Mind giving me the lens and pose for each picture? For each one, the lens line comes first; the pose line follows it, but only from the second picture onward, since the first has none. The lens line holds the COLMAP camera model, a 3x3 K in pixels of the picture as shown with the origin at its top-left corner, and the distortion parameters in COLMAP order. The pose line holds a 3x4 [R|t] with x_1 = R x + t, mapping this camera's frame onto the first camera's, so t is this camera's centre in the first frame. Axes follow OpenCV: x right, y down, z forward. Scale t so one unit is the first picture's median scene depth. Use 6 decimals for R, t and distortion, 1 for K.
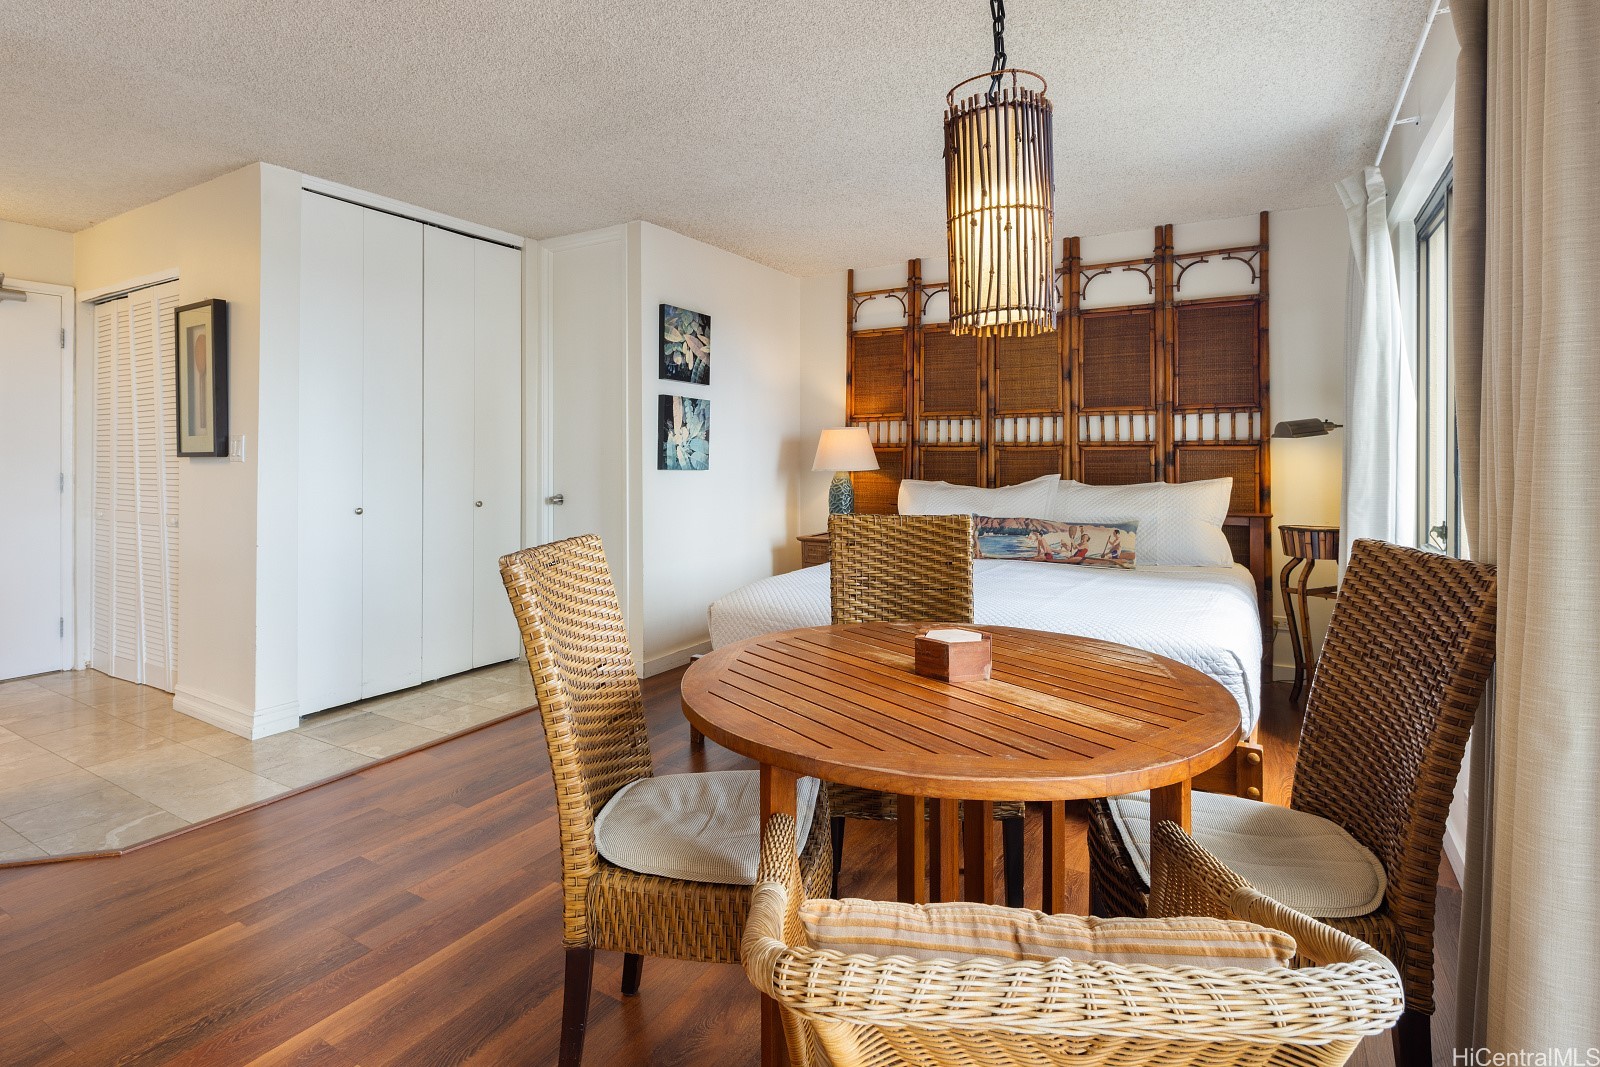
lens RADIAL K [[787.2, 0, 798.9], [0, 787.2, 450.3], [0, 0, 1]] dist [-0.002436, -0.002444]
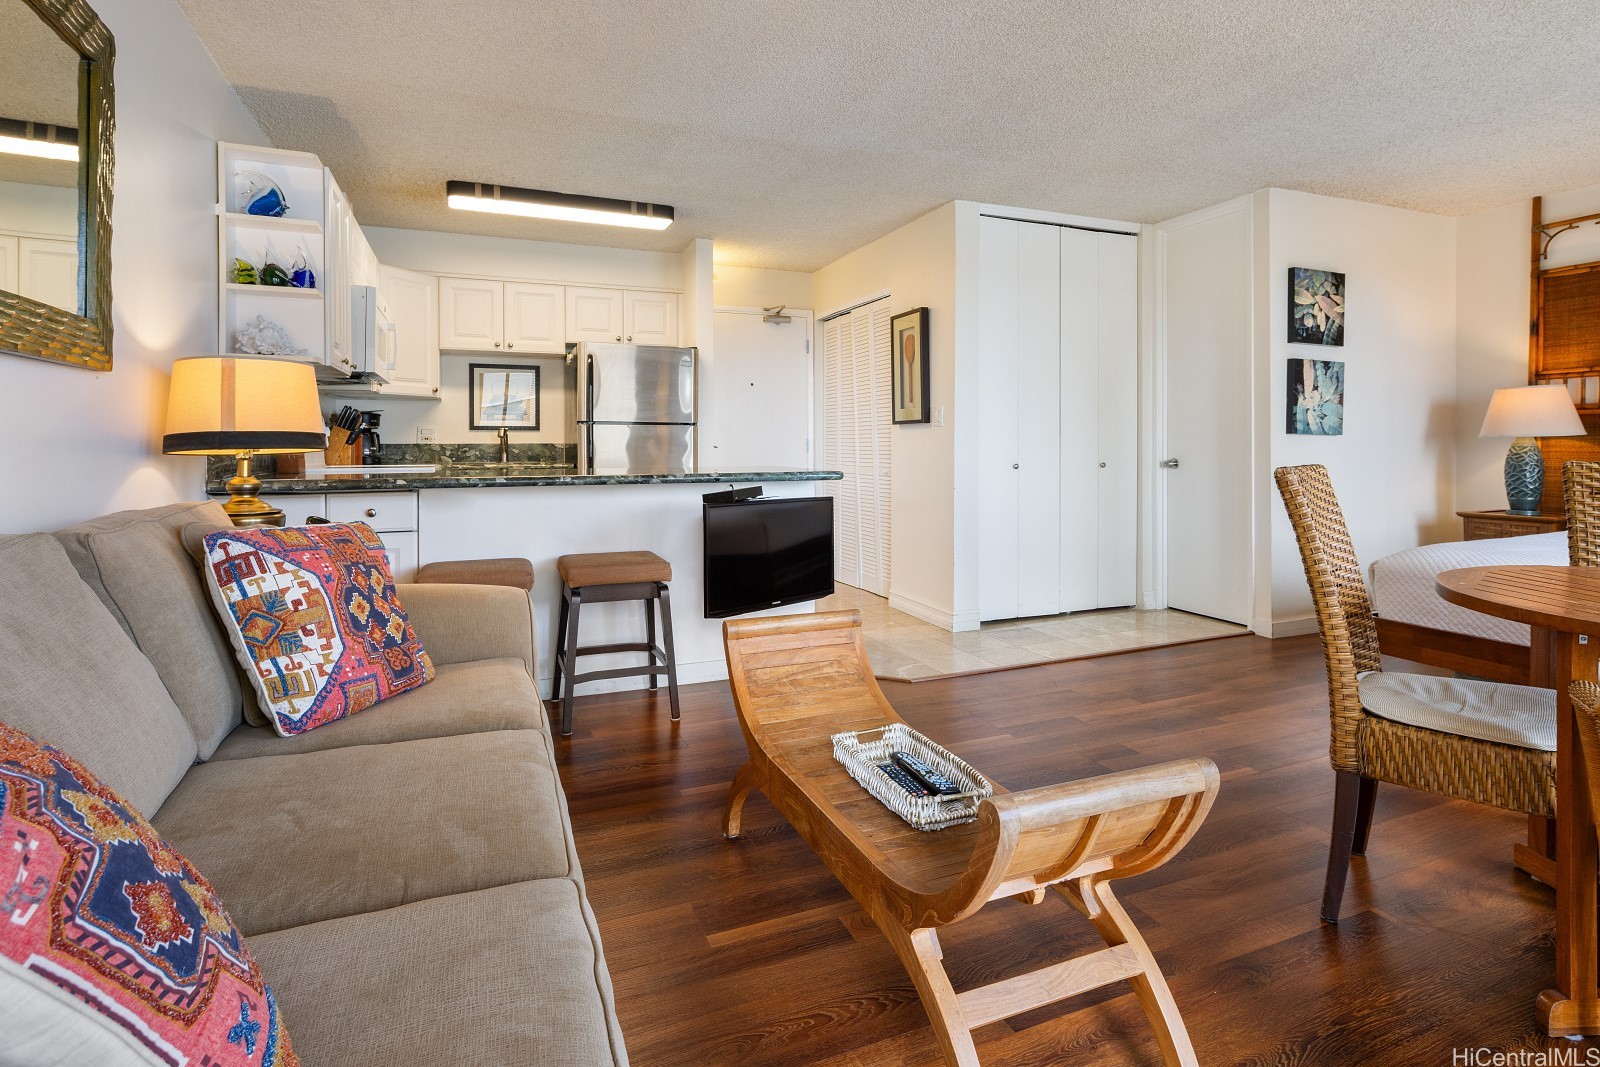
lens RADIAL K [[787.2, 0, 798.9], [0, 787.2, 450.3], [0, 0, 1]] dist [-0.002436, -0.002444]
pose [[0.797689, 0.004735, -0.603050, -0.069264], [0.006643, 0.999839, 0.016639, 0.024500], [0.603032, -0.017279, 0.797530, -0.170947]]
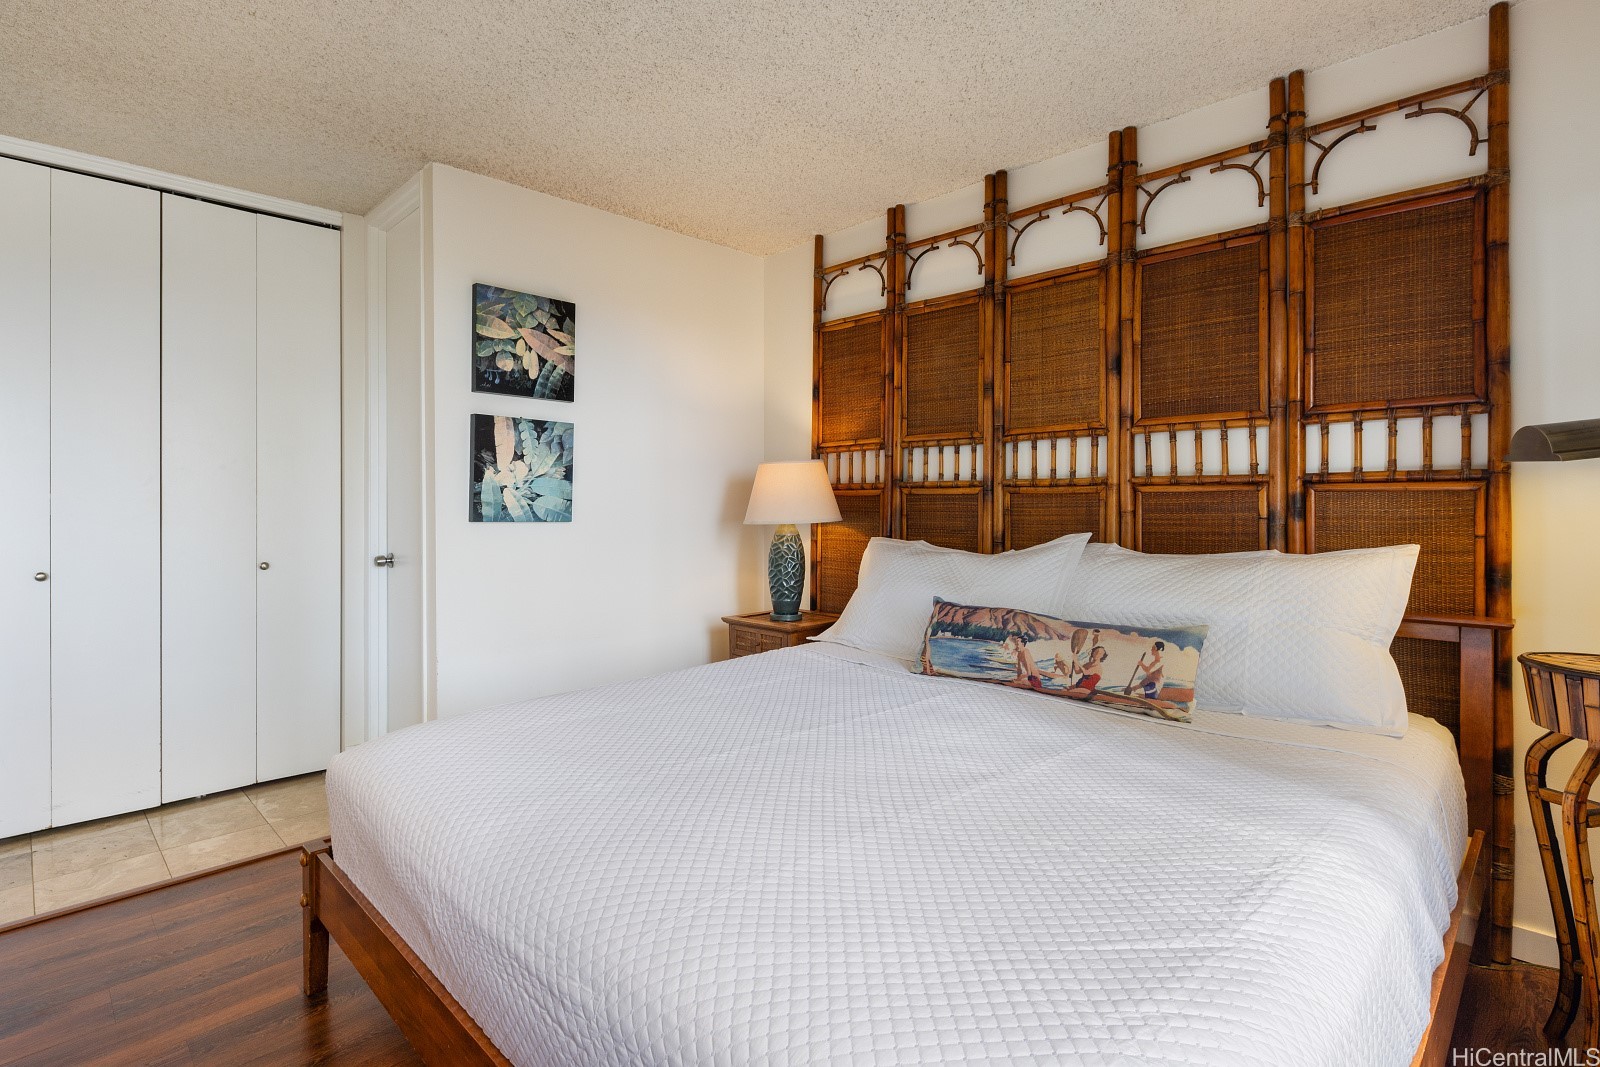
lens RADIAL K [[779.6, 0, 801.5], [0, 779.6, 505.3], [0, 0, 1]] dist [0.000903, -0.004661]
pose [[0.969596, 0.000490, -0.244709, 0.271023], [0.002330, 0.999934, 0.011232, 0.002795], [0.244699, -0.011461, 0.969531, 0.394996]]
